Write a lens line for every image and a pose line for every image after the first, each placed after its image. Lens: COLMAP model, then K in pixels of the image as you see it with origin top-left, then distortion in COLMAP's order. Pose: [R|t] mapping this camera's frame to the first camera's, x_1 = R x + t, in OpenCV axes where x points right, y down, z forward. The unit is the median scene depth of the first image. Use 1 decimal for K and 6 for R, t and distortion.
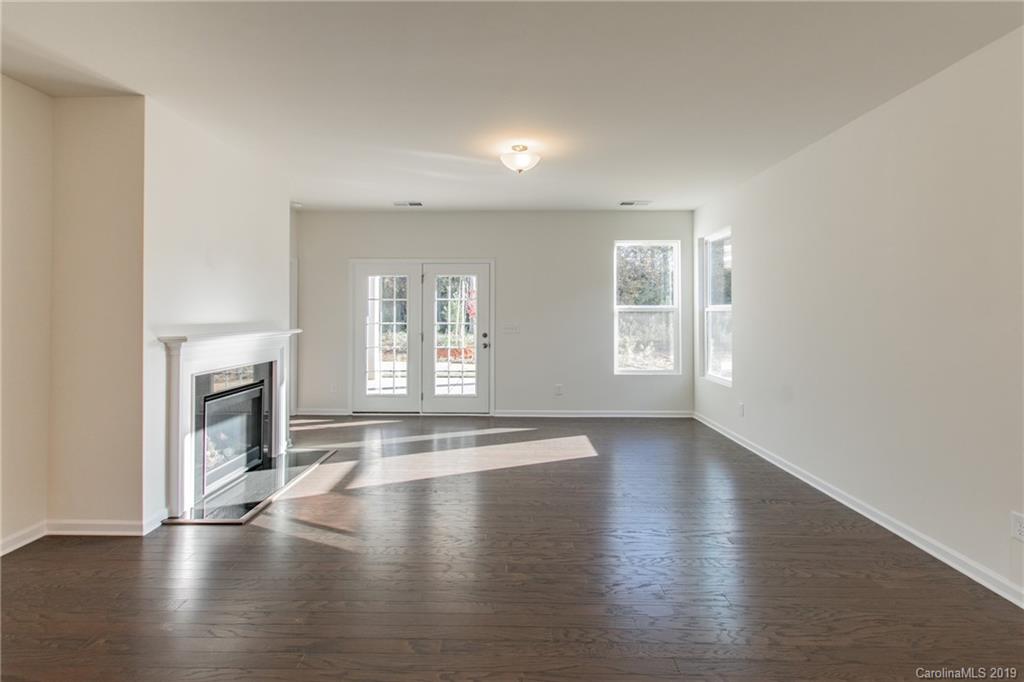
lens RADIAL K [[457.5, 0, 500.8], [0, 457.5, 303.8], [0, 0, 1]] dist [-0.000186, -0.000204]
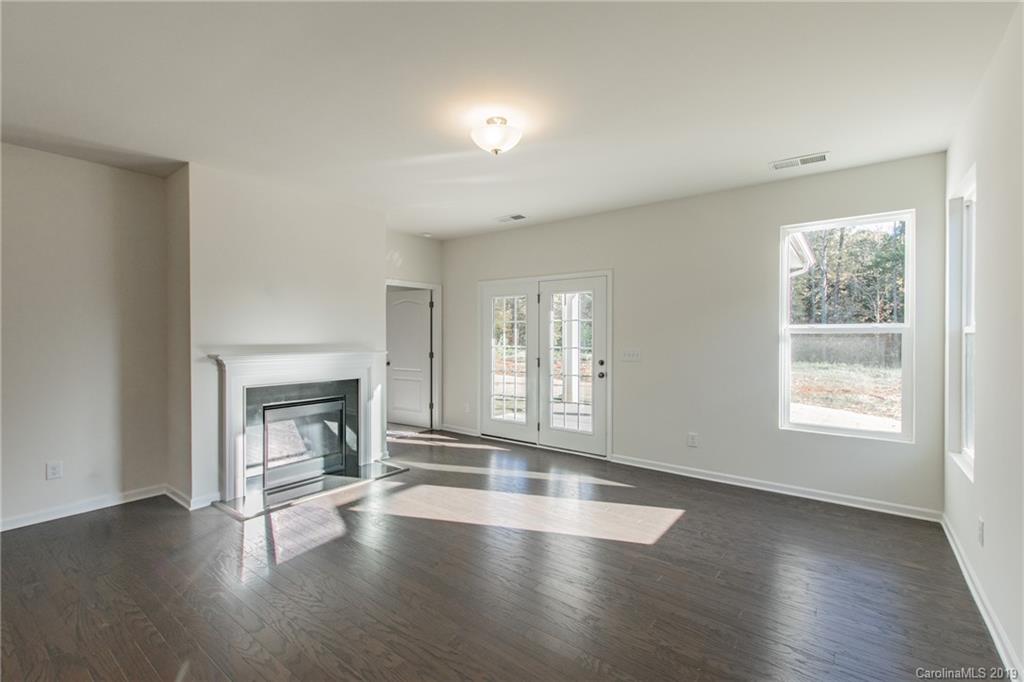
lens RADIAL K [[446.7, 0, 509.3], [0, 446.7, 335.2], [0, 0, 1]] dist [0.003394, -0.003014]
pose [[0.805557, -0.000320, -0.592519, 0.328356], [0.010789, 0.999842, 0.014128, 0.005864], [0.592421, -0.017773, 0.805433, 0.260422]]
